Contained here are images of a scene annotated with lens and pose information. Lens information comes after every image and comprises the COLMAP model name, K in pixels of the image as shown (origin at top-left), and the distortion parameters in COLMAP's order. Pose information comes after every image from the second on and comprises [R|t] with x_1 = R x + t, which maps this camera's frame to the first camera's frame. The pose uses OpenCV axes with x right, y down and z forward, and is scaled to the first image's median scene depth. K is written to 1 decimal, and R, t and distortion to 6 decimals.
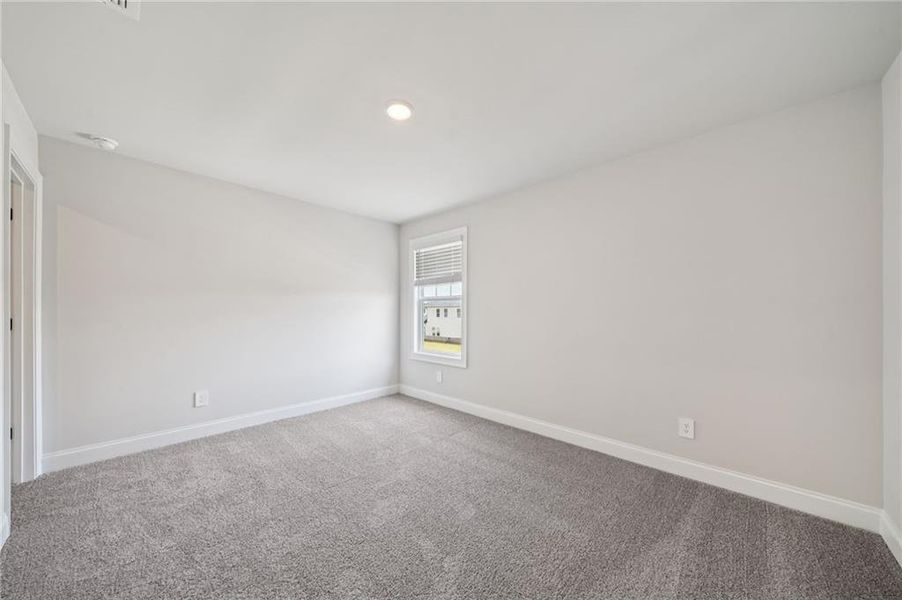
lens RADIAL K [[311.3, 0, 451.3], [0, 311.3, 305.9], [0, 0, 1]] dist [0.000395, 0.000097]
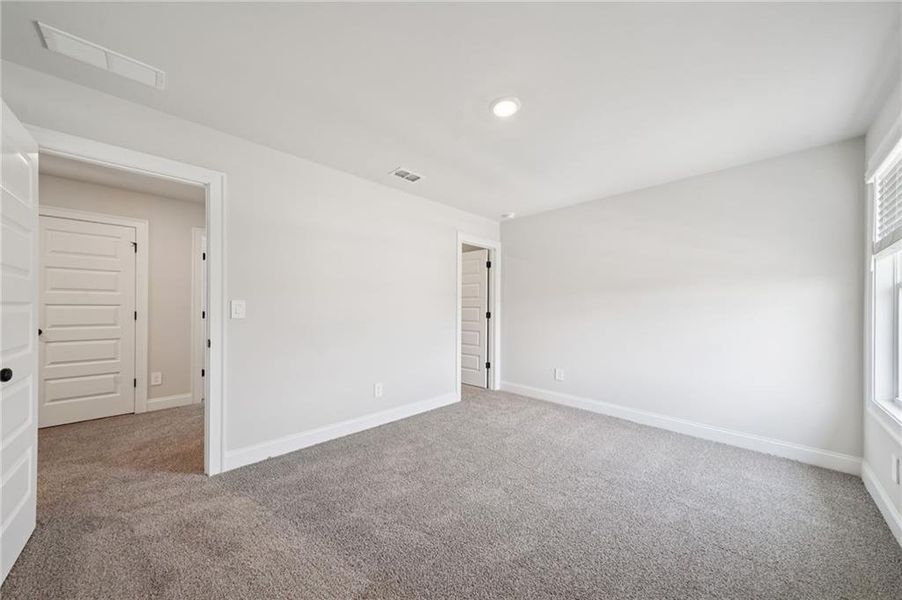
lens RADIAL K [[311.3, 0, 451.3], [0, 311.3, 305.9], [0, 0, 1]] dist [0.000395, 0.000097]
pose [[-0.020650, -0.004264, -0.999778, 0.562456], [0.008589, 0.999953, -0.004442, 0.001234], [0.999750, -0.008678, -0.020612, 0.569723]]
